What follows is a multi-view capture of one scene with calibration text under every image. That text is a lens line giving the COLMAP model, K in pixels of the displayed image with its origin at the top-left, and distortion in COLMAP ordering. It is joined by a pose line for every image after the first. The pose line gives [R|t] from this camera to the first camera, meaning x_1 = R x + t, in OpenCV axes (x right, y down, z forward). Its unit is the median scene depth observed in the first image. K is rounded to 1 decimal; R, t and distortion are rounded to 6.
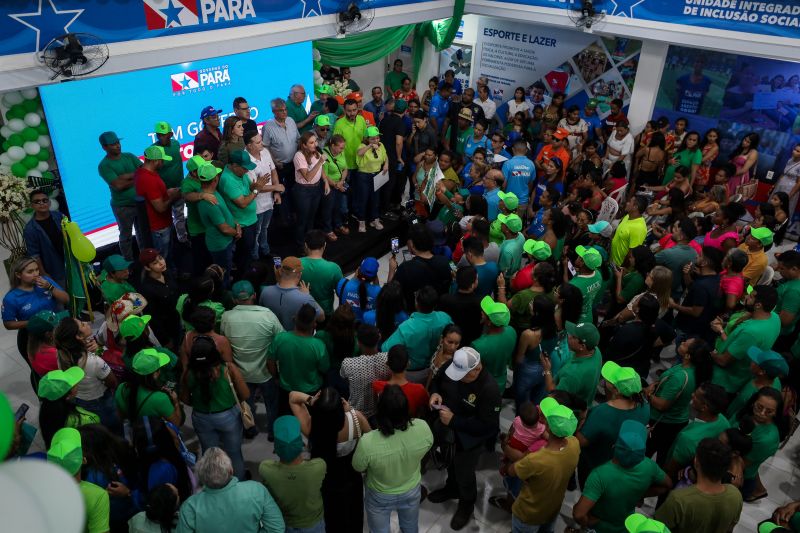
lens RADIAL K [[612.0, 0, 400.0], [0, 612.0, 266.5], [0, 0, 1]] dist [0.005825, 0.007773]
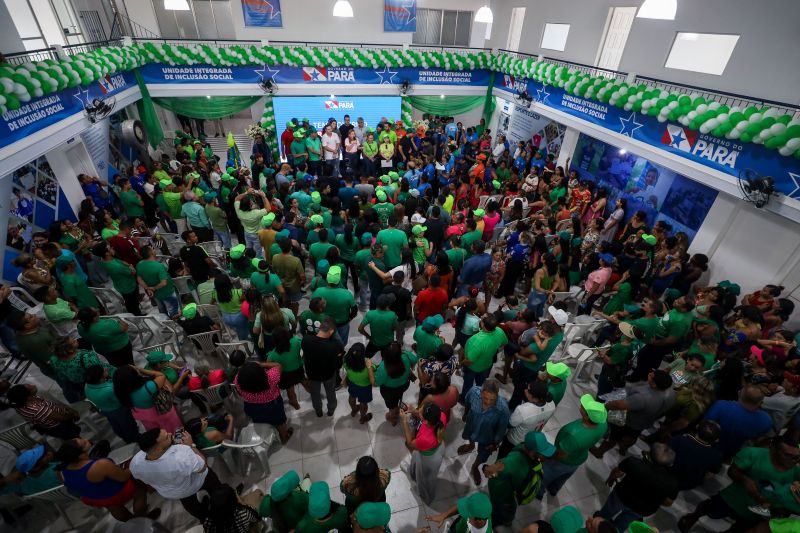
lens RADIAL K [[358.0, 0, 400.0], [0, 358.0, 266.5], [0, 0, 1]] dist [-0.045172, 0.014031]
pose [[0.799221, 0.346491, -0.491110, 0.749570], [-0.318683, 0.937085, 0.142521, 0.017793], [0.509594, 0.042603, 0.859359, -0.060548]]
